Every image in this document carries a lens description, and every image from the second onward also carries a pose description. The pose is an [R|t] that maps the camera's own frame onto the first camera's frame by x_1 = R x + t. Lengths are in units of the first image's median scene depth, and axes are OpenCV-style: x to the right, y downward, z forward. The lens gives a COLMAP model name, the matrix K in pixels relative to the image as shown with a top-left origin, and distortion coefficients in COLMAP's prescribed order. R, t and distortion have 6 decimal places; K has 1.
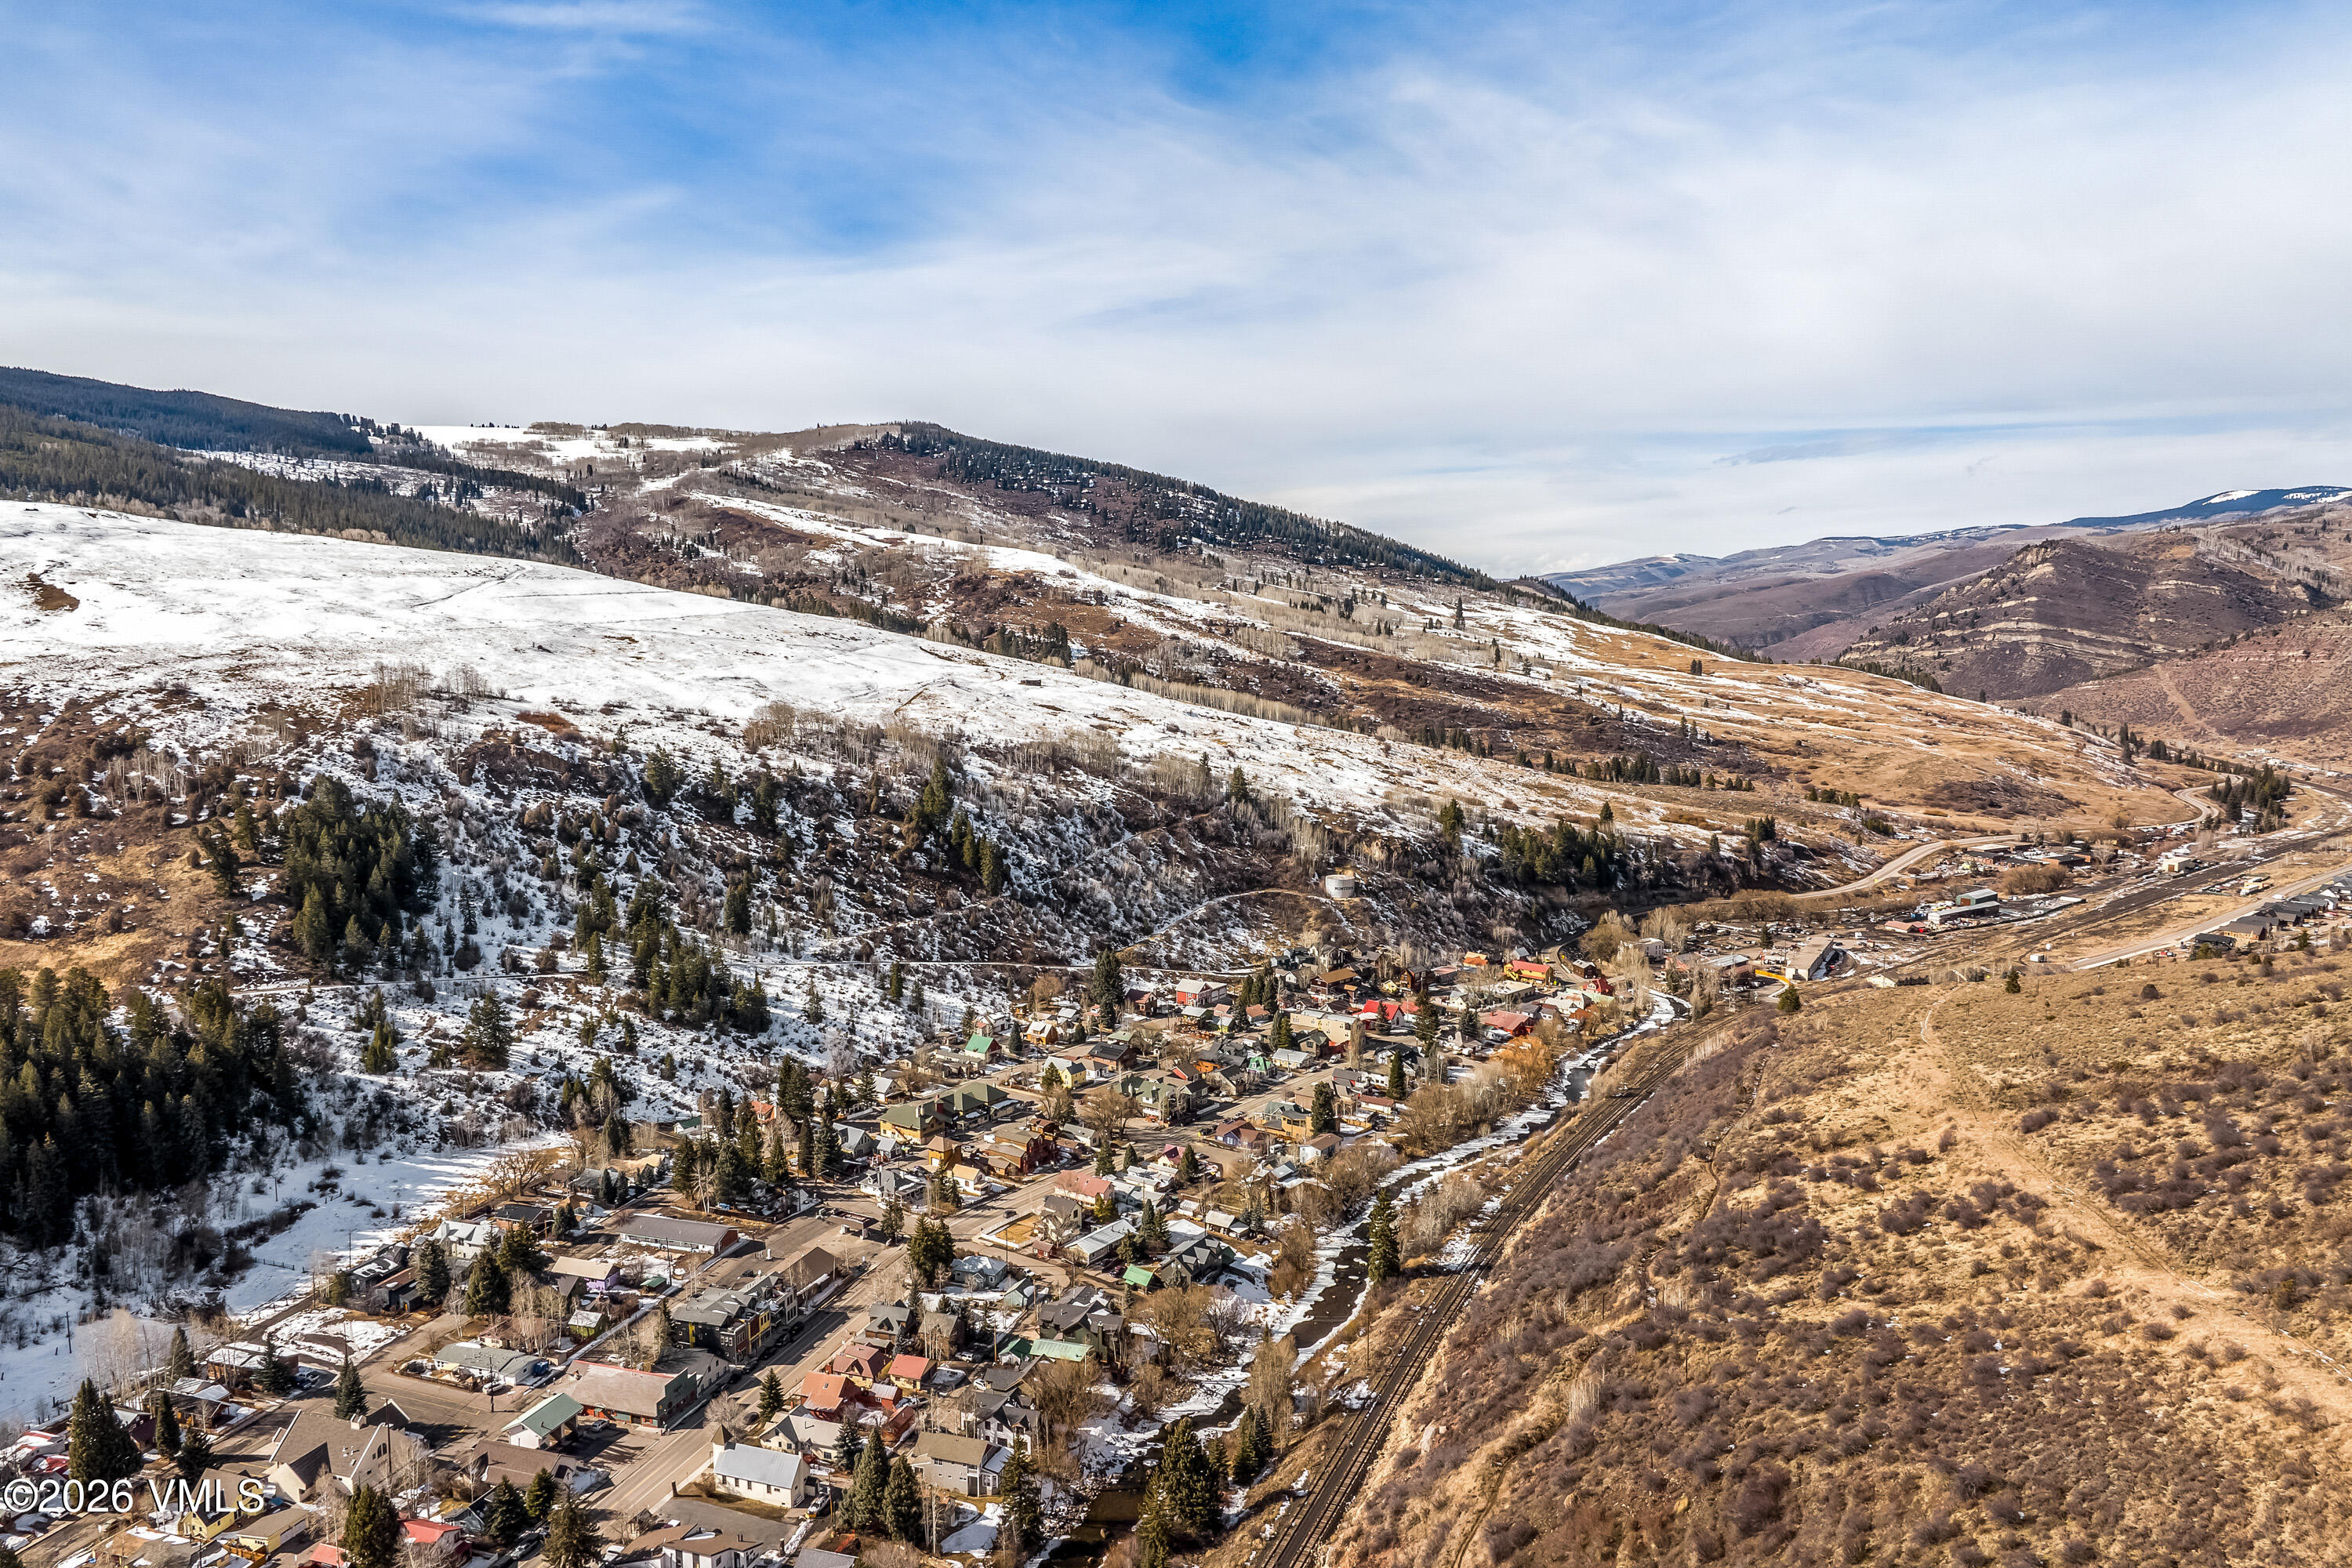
lens RADIAL K [[1637.5, 0, 1173.6], [0, 1637.5, 765.0], [0, 0, 1]] dist [-0.005633, -0.072844]
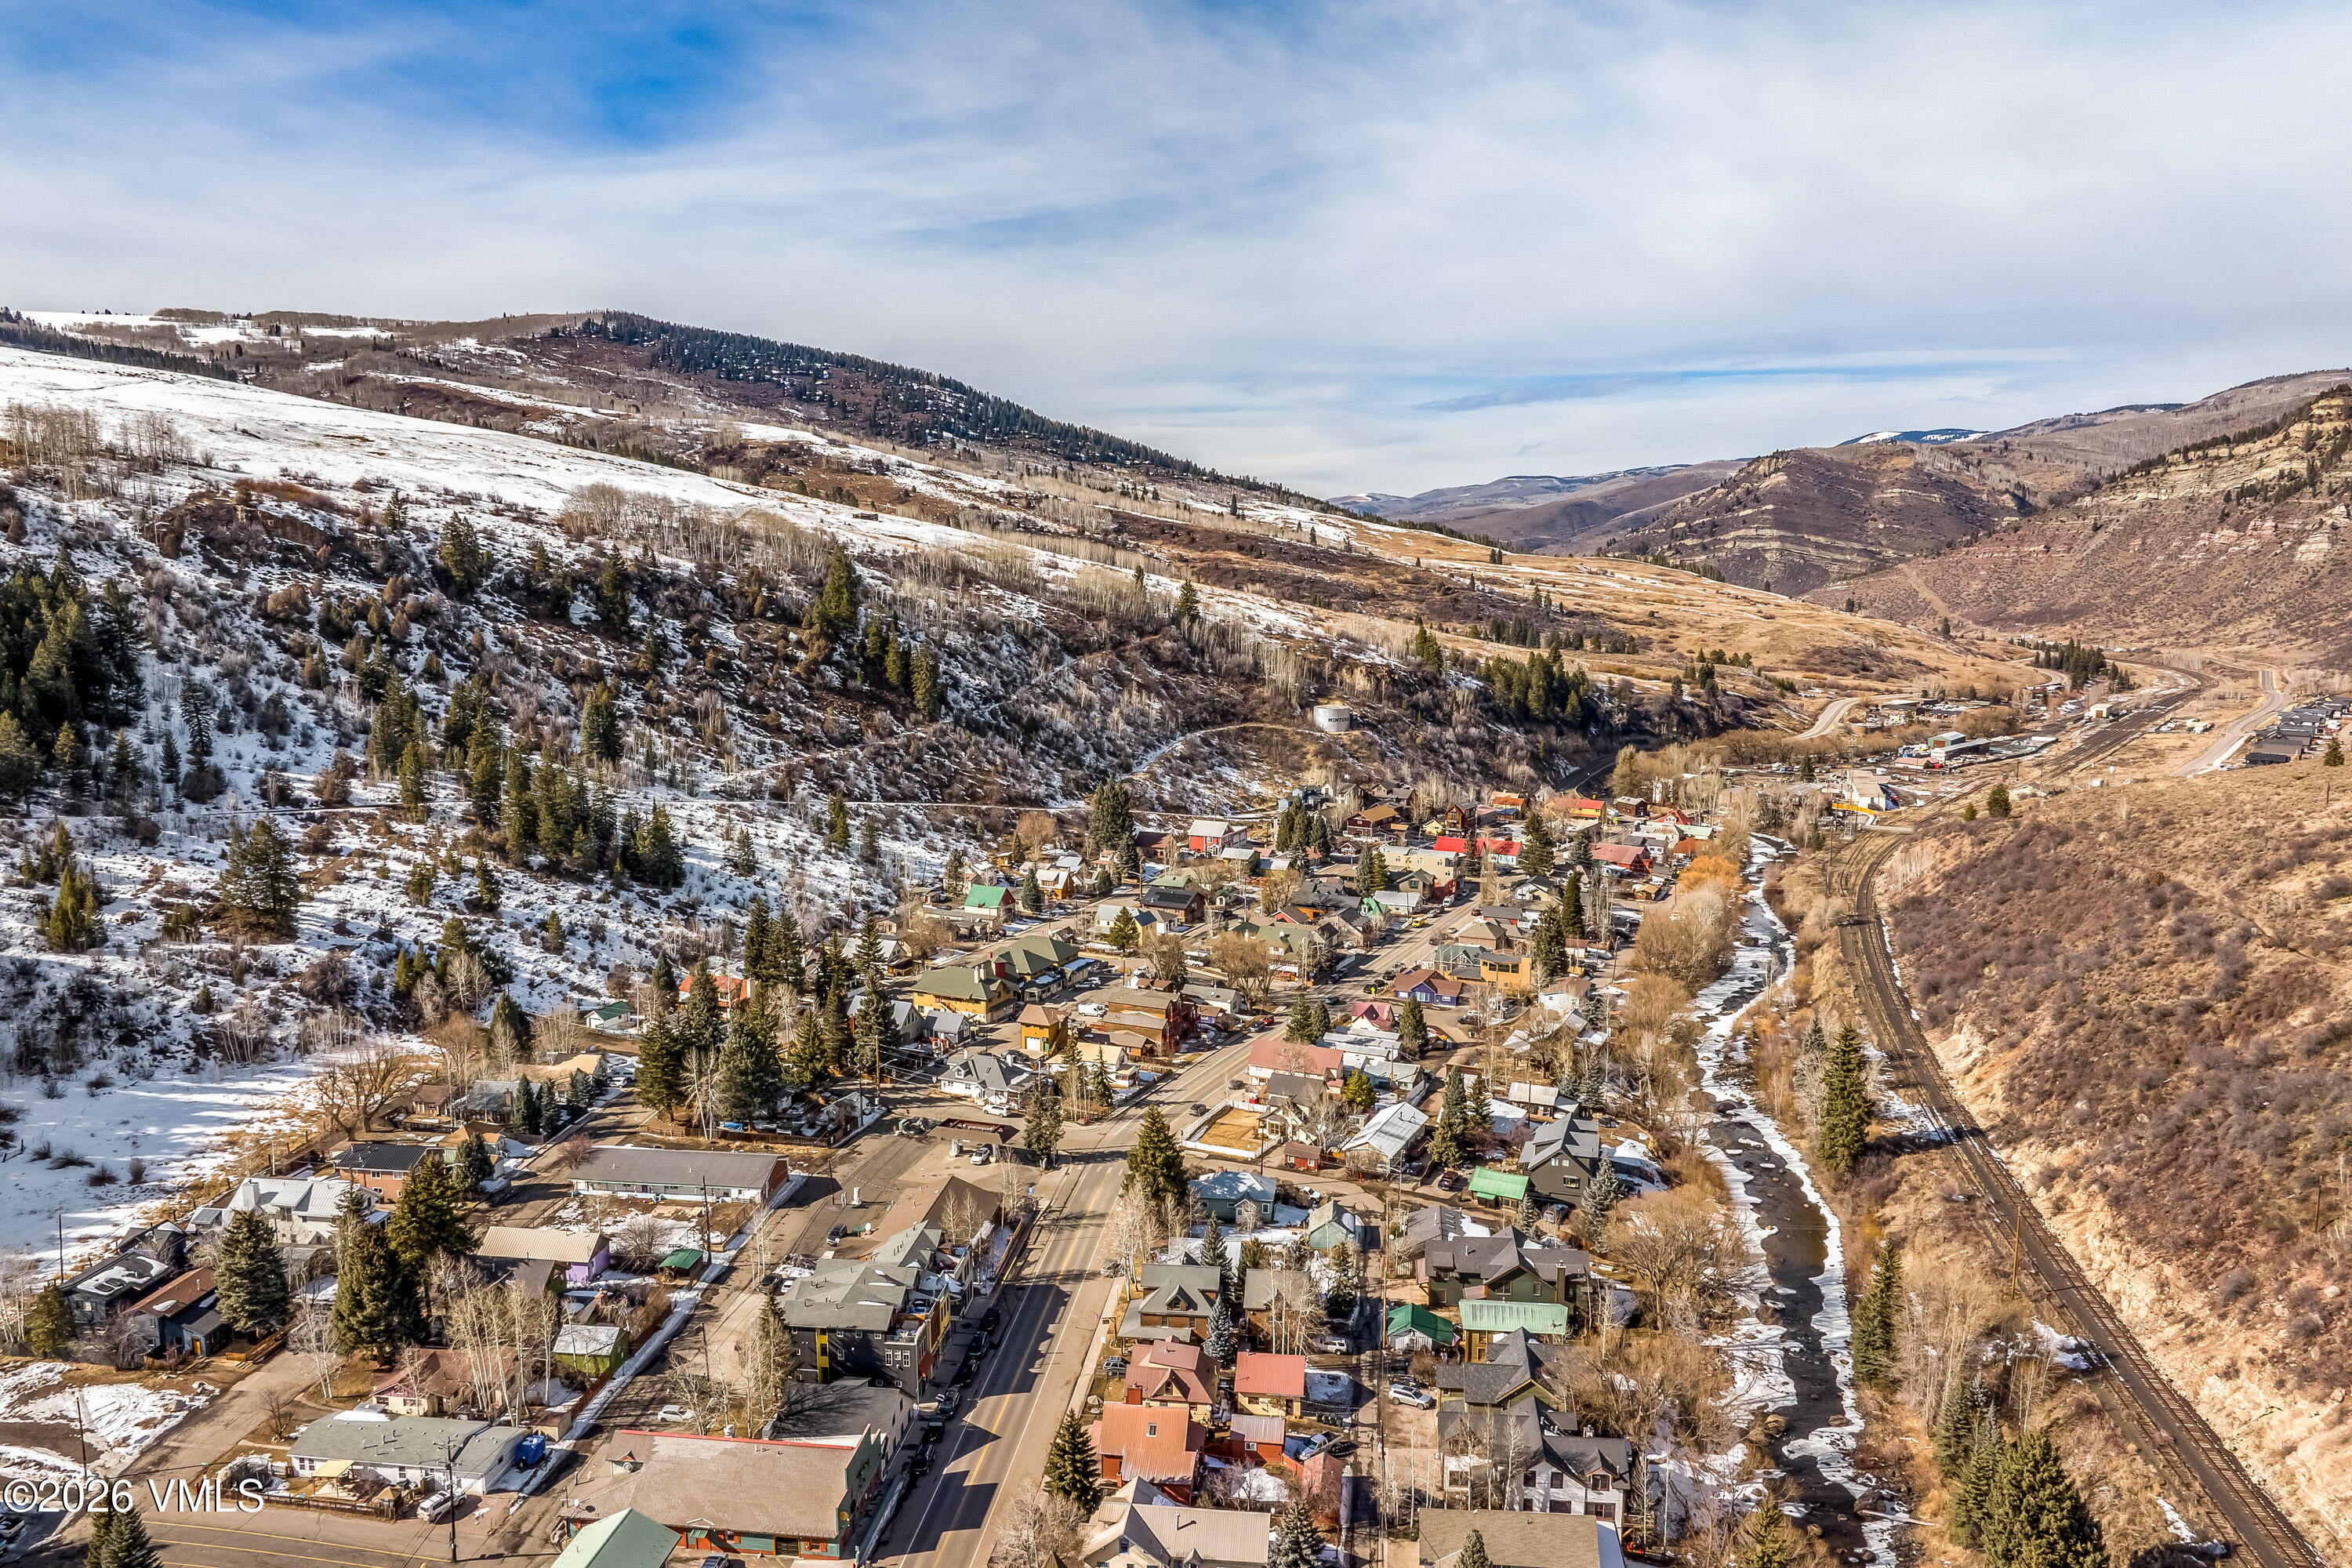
lens RADIAL K [[1658.7, 0, 1185.4], [0, 1658.7, 758.4], [0, 0, 1]] dist [-0.041070, 0.005726]
pose [[0.982583, -0.024401, 0.184218, -0.145729], [0.018540, 0.999268, 0.033473, 0.078625], [-0.184899, -0.029475, 0.982315, 0.253154]]
